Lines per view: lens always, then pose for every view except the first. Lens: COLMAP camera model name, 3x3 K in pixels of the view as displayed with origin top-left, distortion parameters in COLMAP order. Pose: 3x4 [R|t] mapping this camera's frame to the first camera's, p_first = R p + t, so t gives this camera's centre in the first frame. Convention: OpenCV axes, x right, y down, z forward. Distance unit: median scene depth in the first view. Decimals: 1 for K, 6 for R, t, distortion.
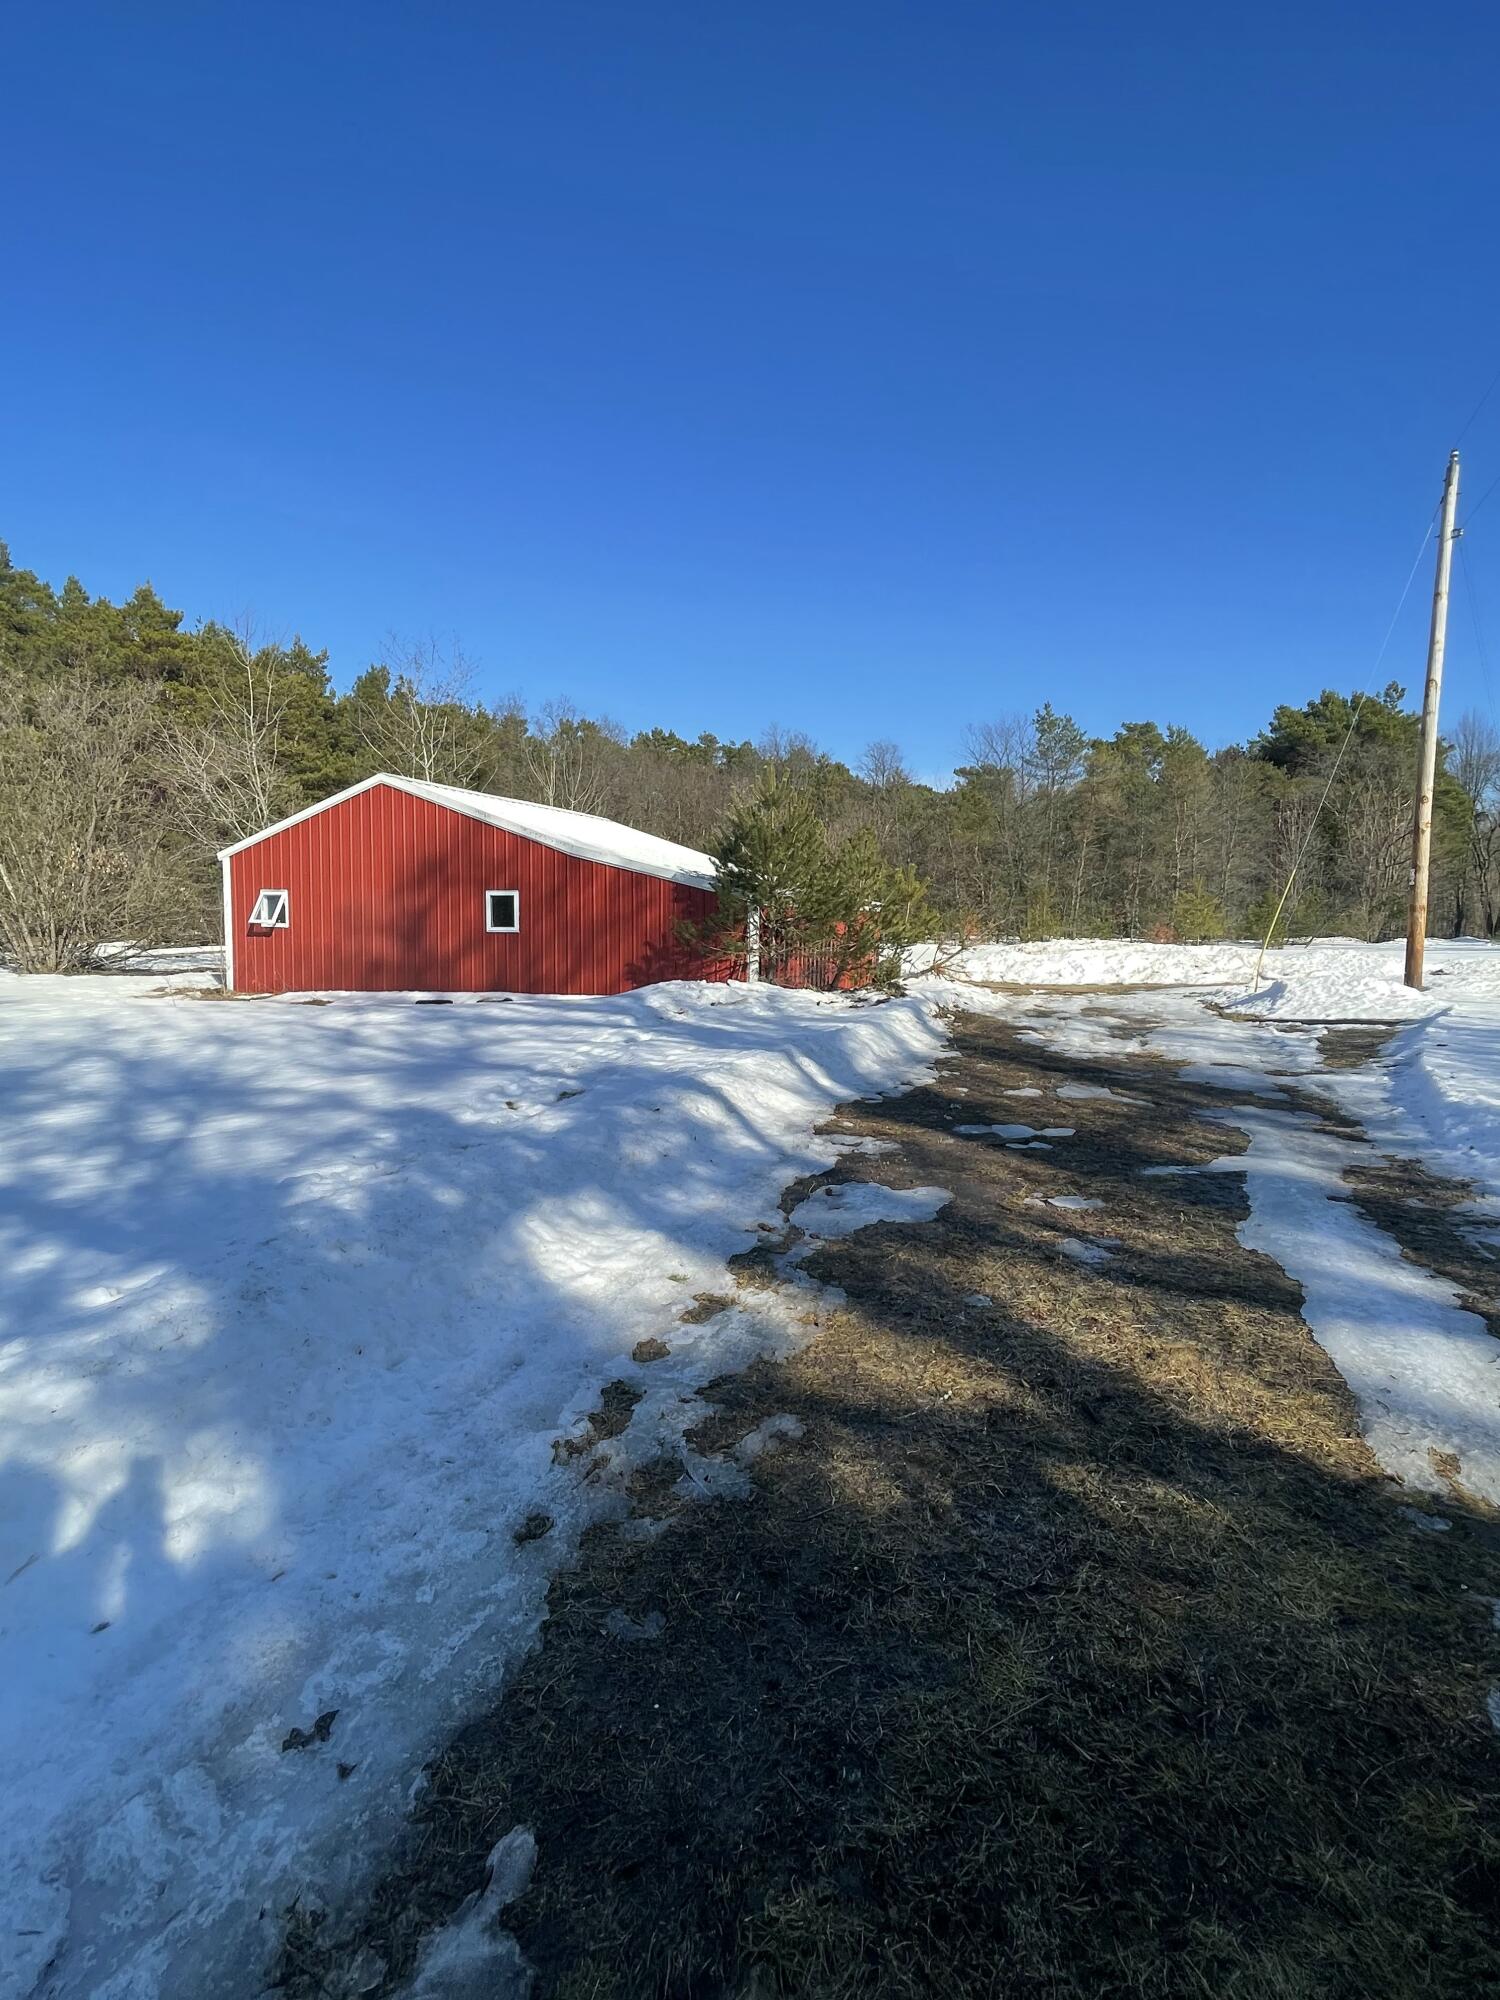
lens RADIAL K [[962.0, 0, 740.3], [0, 962.0, 996.5], [0, 0, 1]] dist [0.002325, 0.000034]
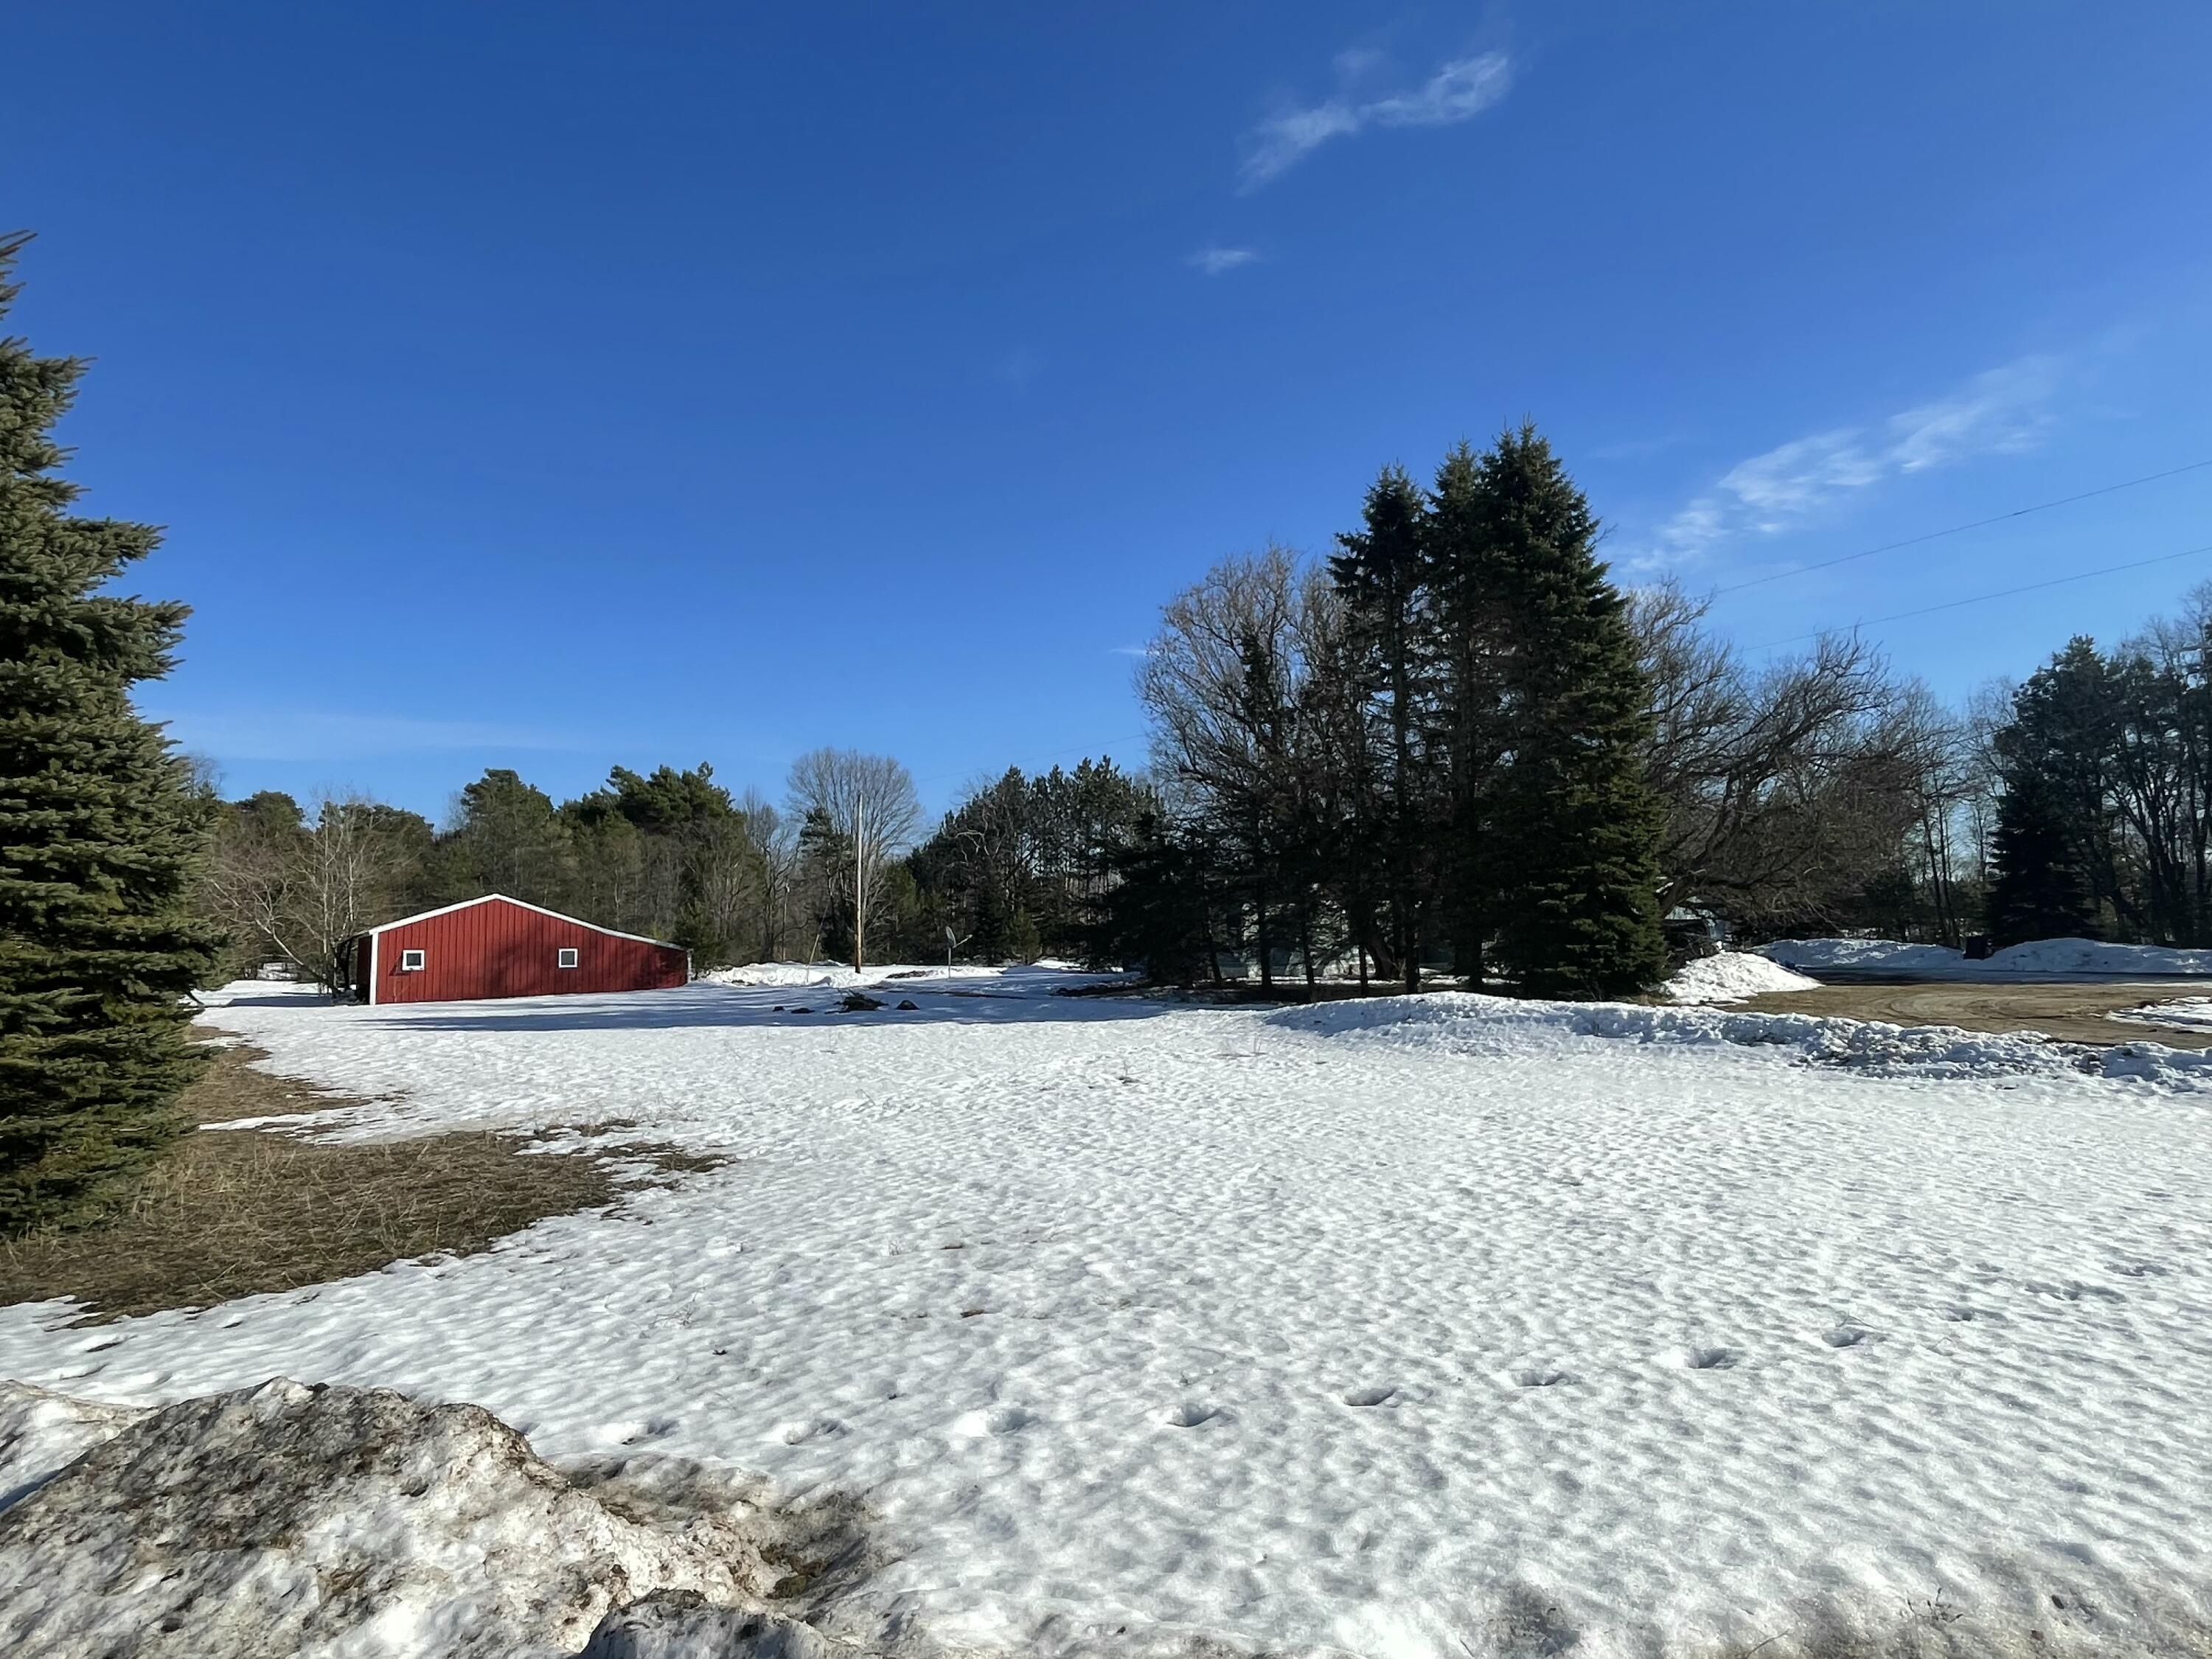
lens RADIAL K [[1274.1, 0, 1097.3], [0, 1274.1, 835.5], [0, 0, 1]] dist [0.001528, 0.000299]
pose [[0.570140, 0.052987, 0.819837, -0.426912], [0.087913, 0.988253, -0.125009, 0.023432], [-0.816830, 0.143347, 0.558784, -0.367492]]
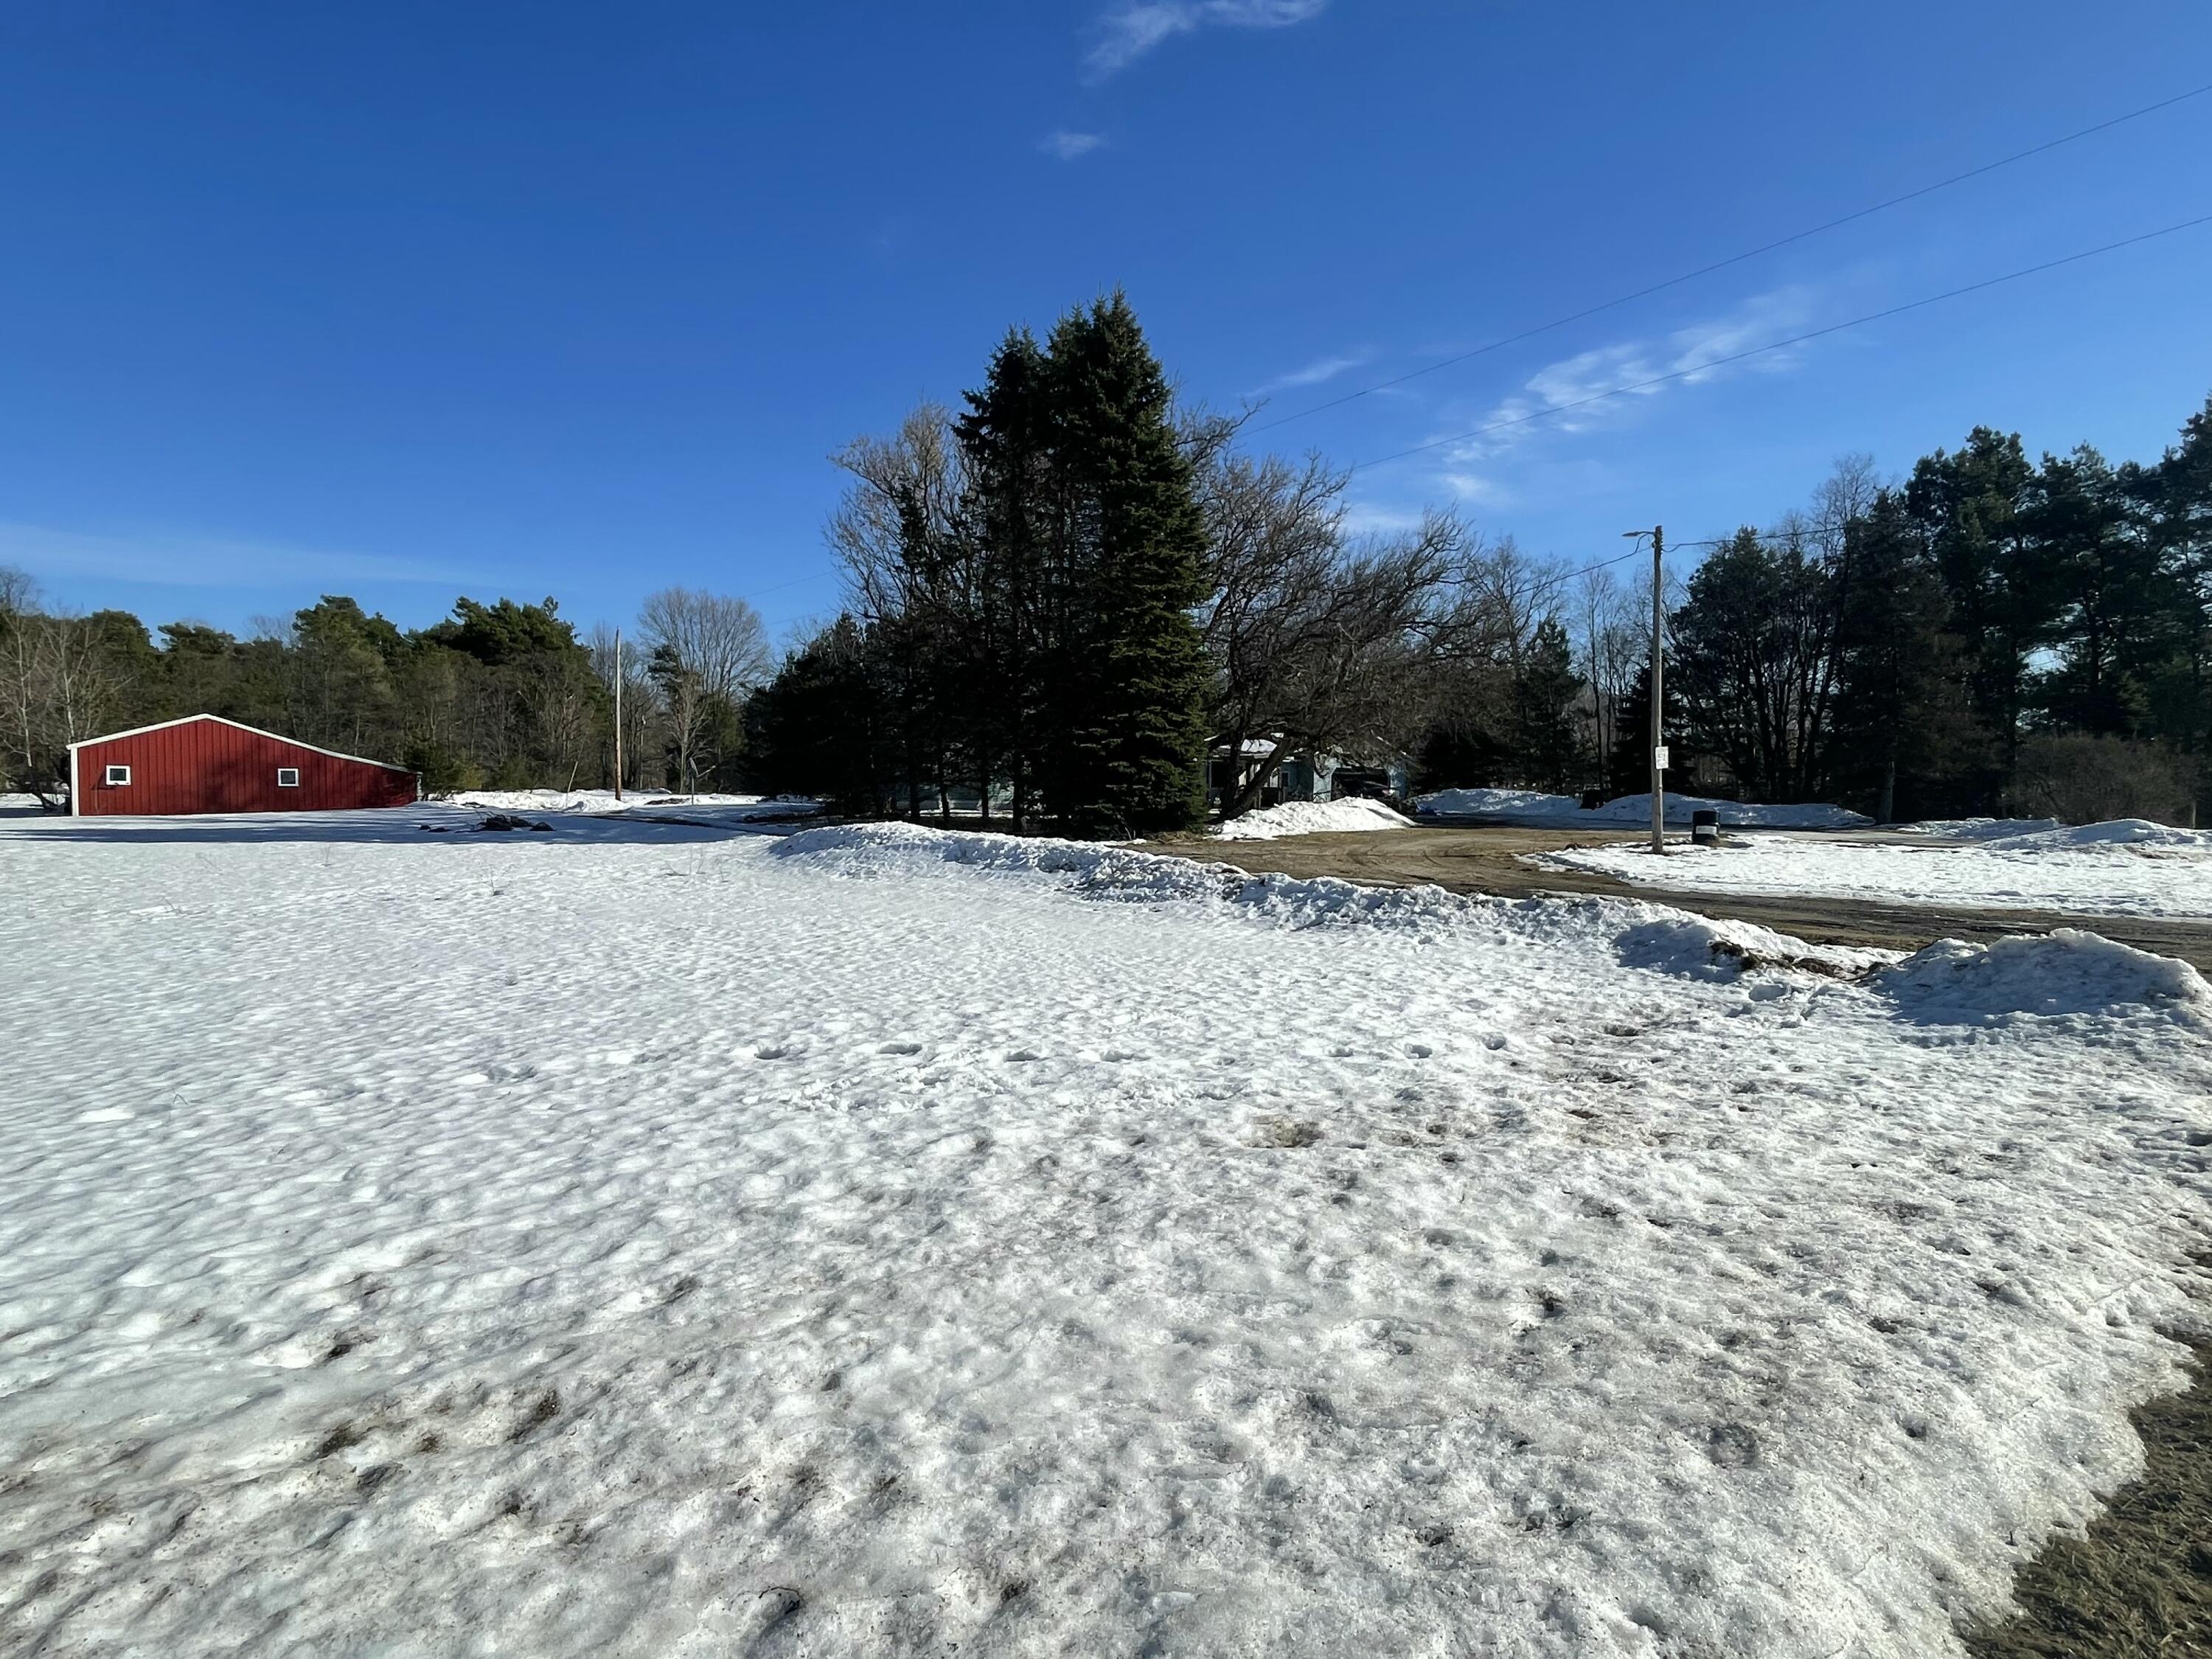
lens RADIAL K [[1141.4, 0, 1115.1], [0, 1141.4, 839.8], [0, 0, 1]] dist [-0.009679, -0.003022]
pose [[0.476460, -0.047439, 0.877915, -0.367642], [0.067159, 0.997590, 0.017457, 0.032149], [-0.876627, 0.050642, 0.478498, -0.444666]]
